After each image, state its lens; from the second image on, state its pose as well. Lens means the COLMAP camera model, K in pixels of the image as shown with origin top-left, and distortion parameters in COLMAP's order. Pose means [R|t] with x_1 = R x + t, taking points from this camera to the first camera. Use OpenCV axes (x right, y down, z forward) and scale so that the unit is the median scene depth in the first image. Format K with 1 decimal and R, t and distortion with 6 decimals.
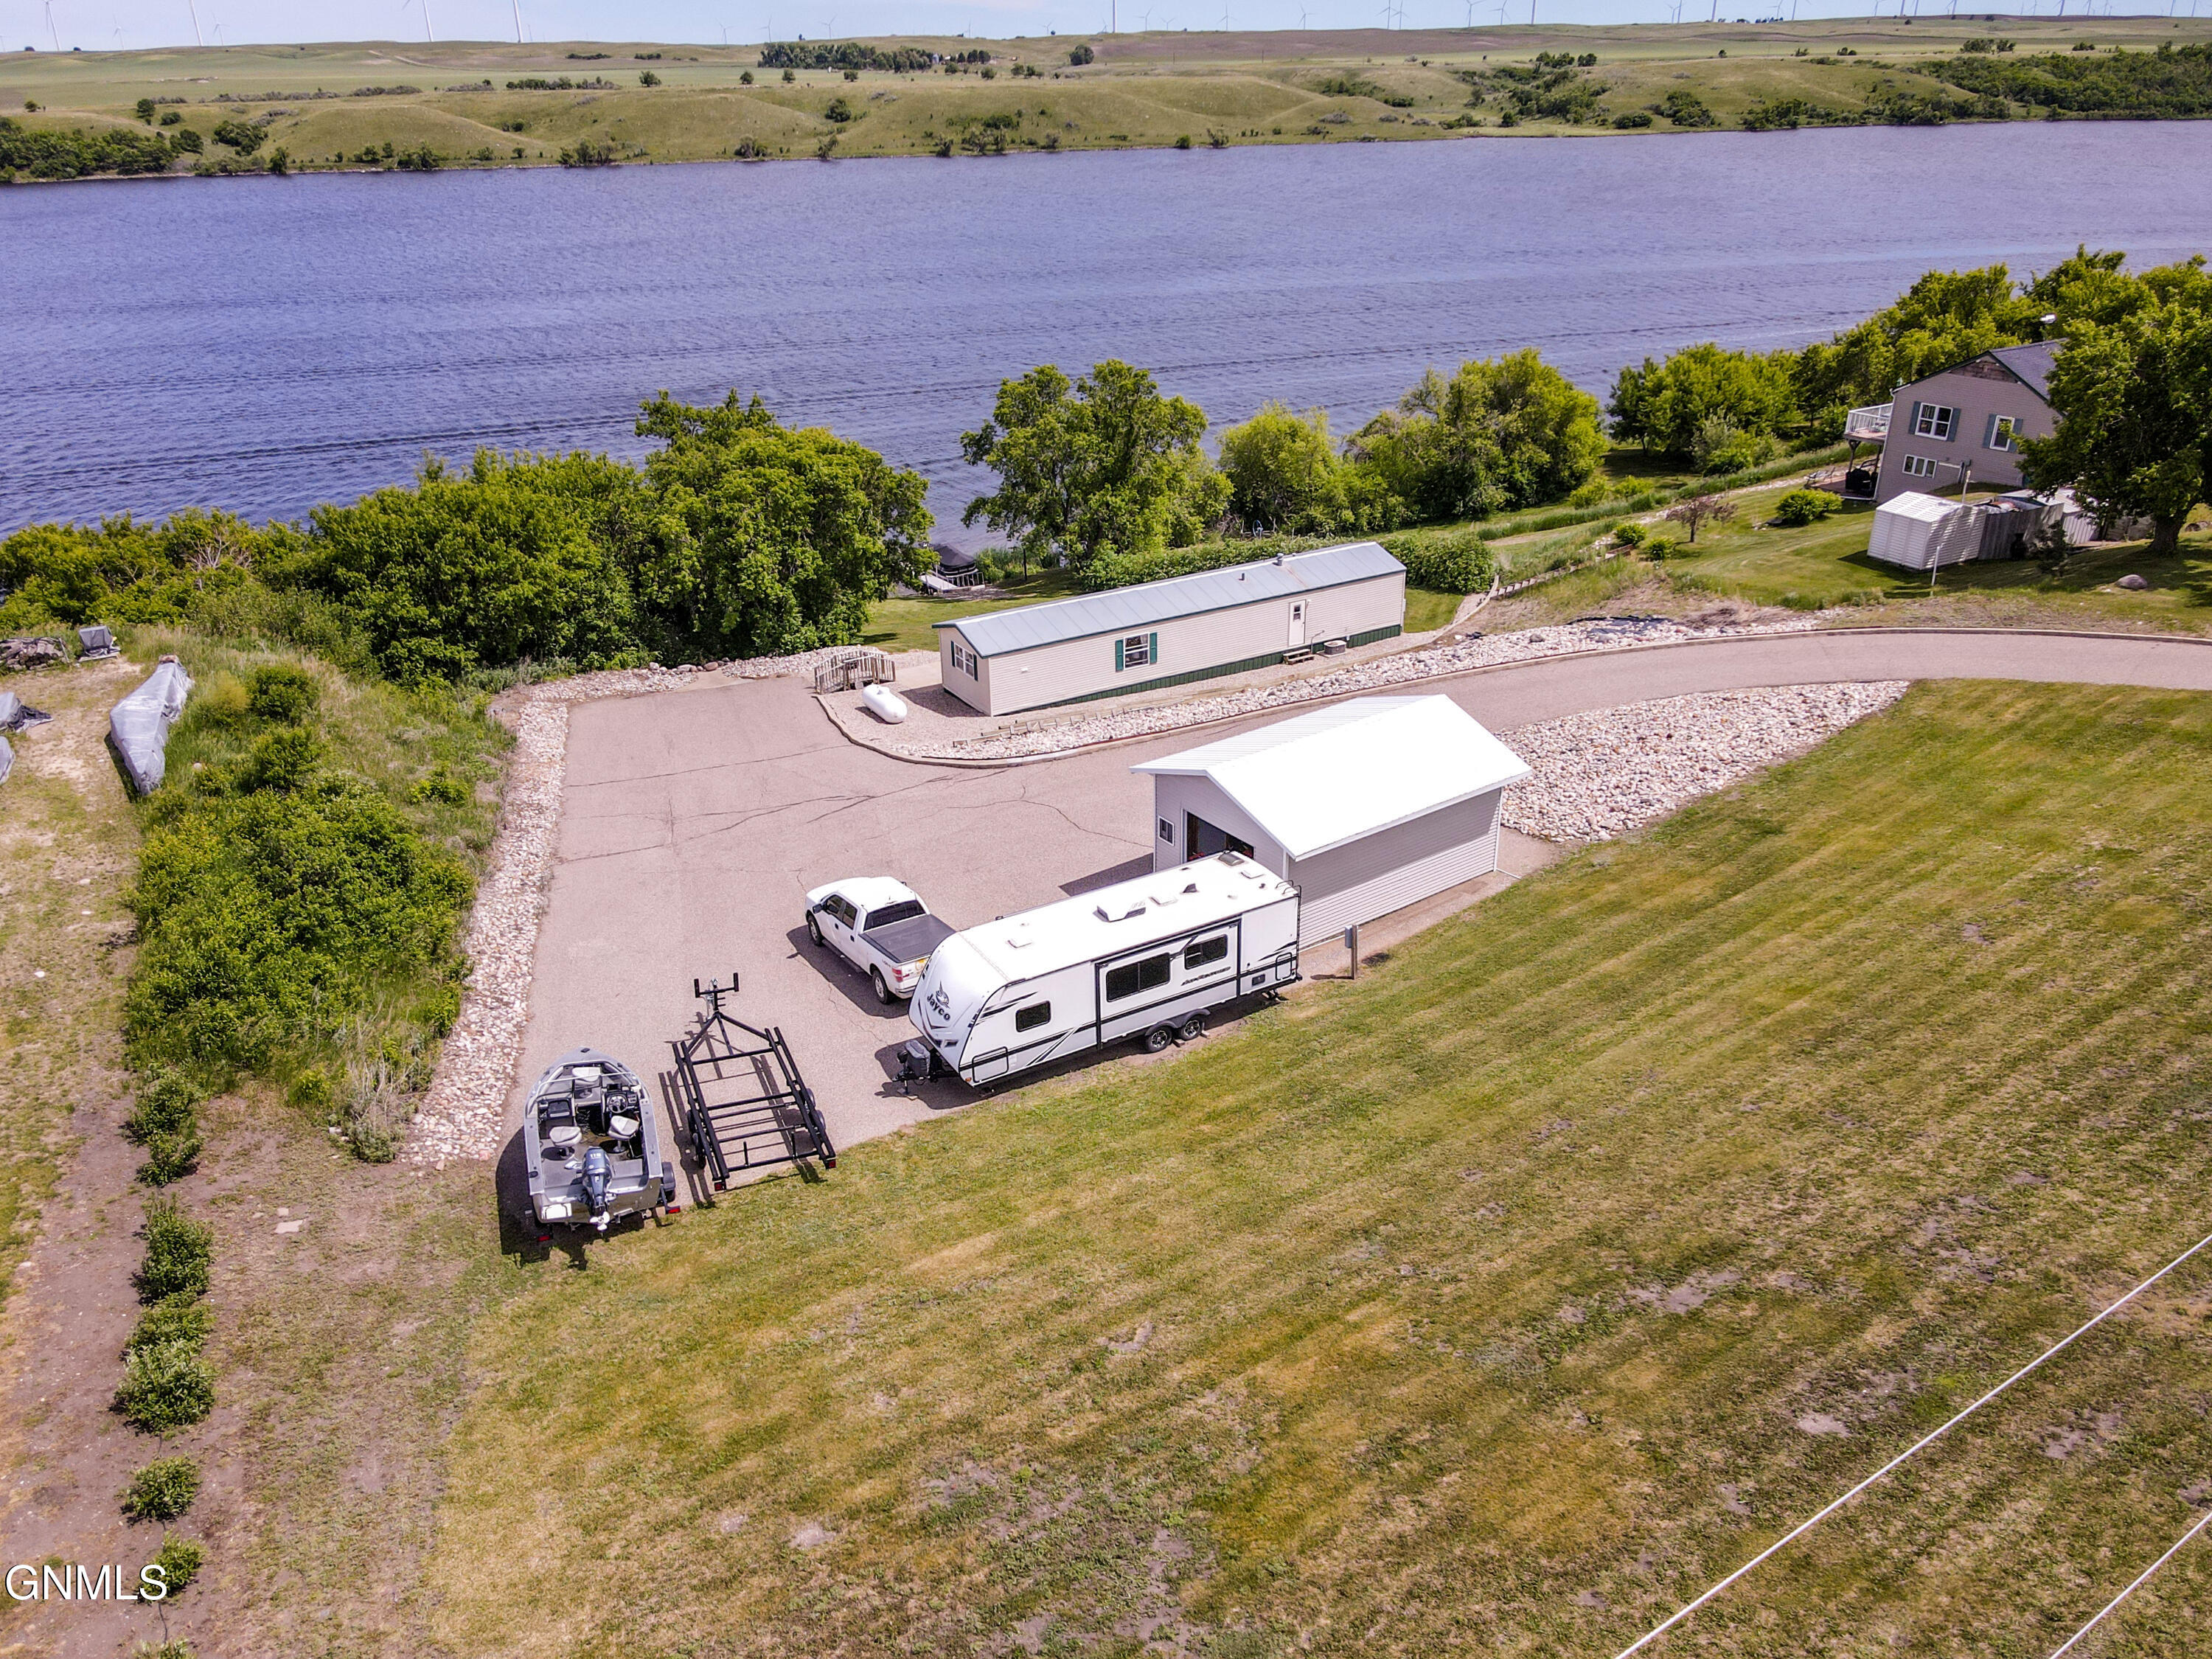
lens RADIAL K [[1568.2, 0, 1175.0], [0, 1568.2, 901.1], [0, 0, 1]] dist [-0.006814, 0.003395]
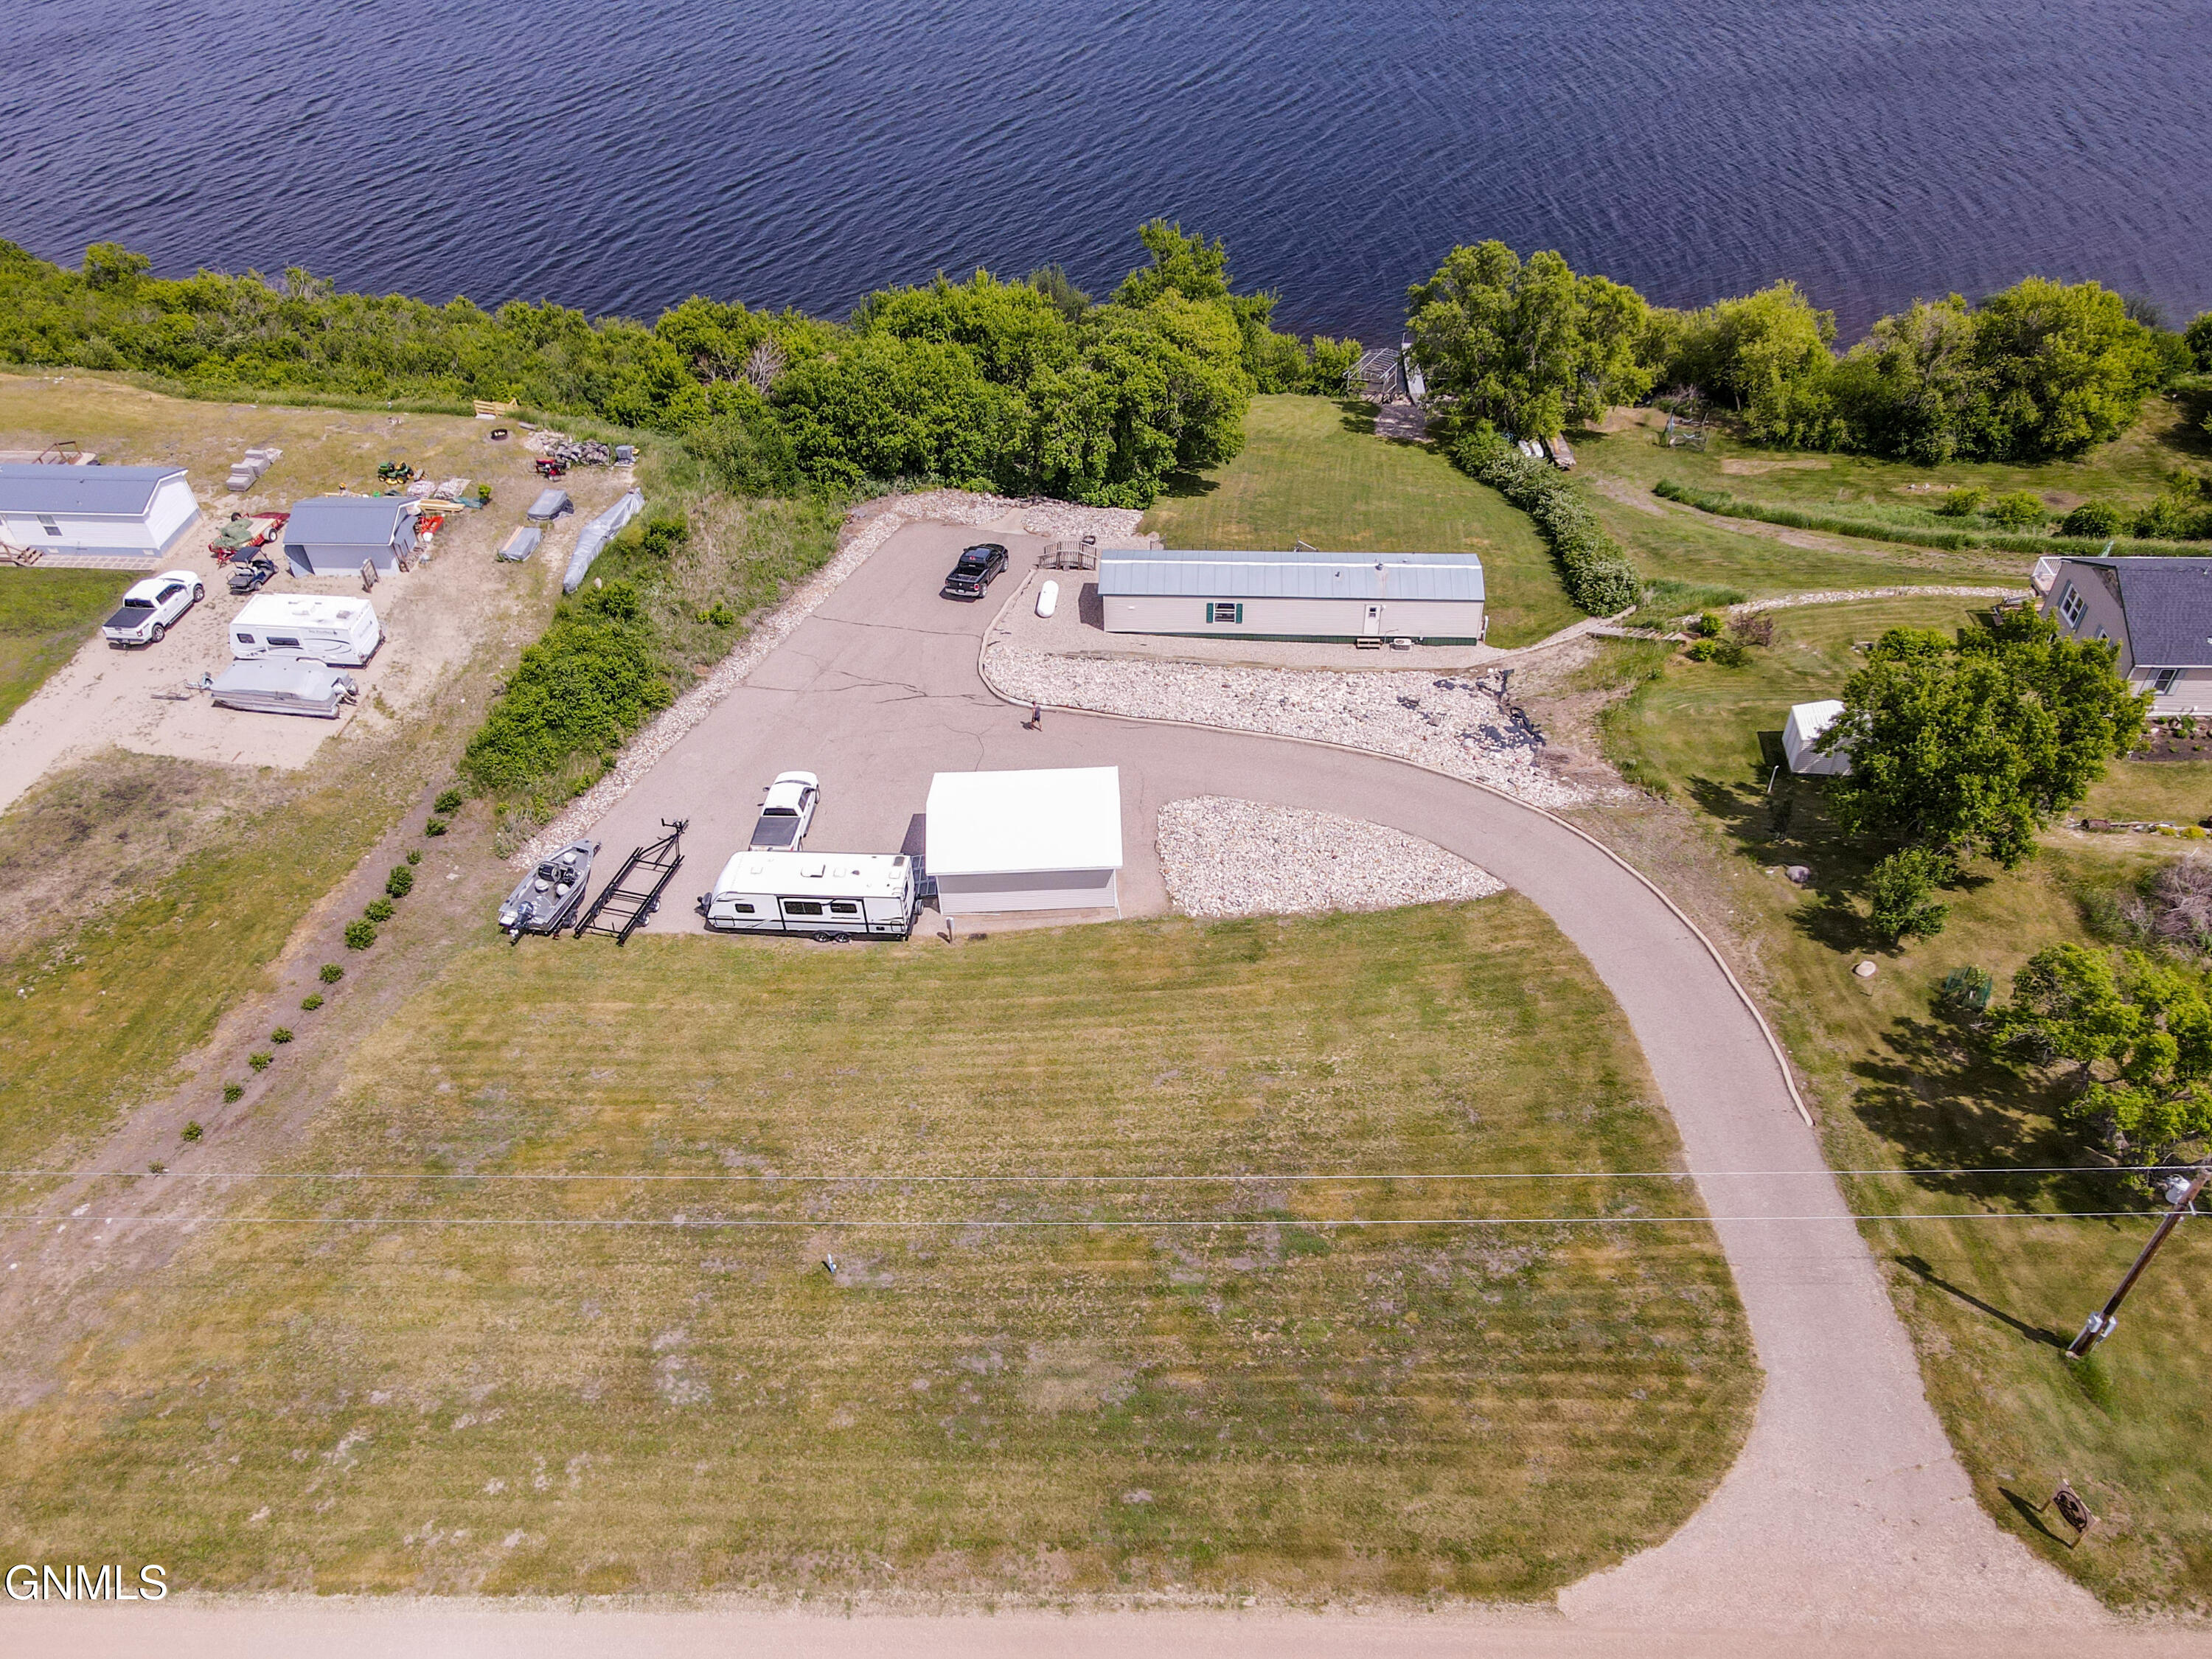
lens RADIAL K [[1568.2, 0, 1175.0], [0, 1568.2, 901.1], [0, 0, 1]] dist [-0.006814, 0.003395]
pose [[0.825986, 0.401995, -0.395154, 0.745196], [-0.273963, 0.898938, 0.341840, -0.498718], [0.492637, -0.174097, 0.852642, -0.297428]]
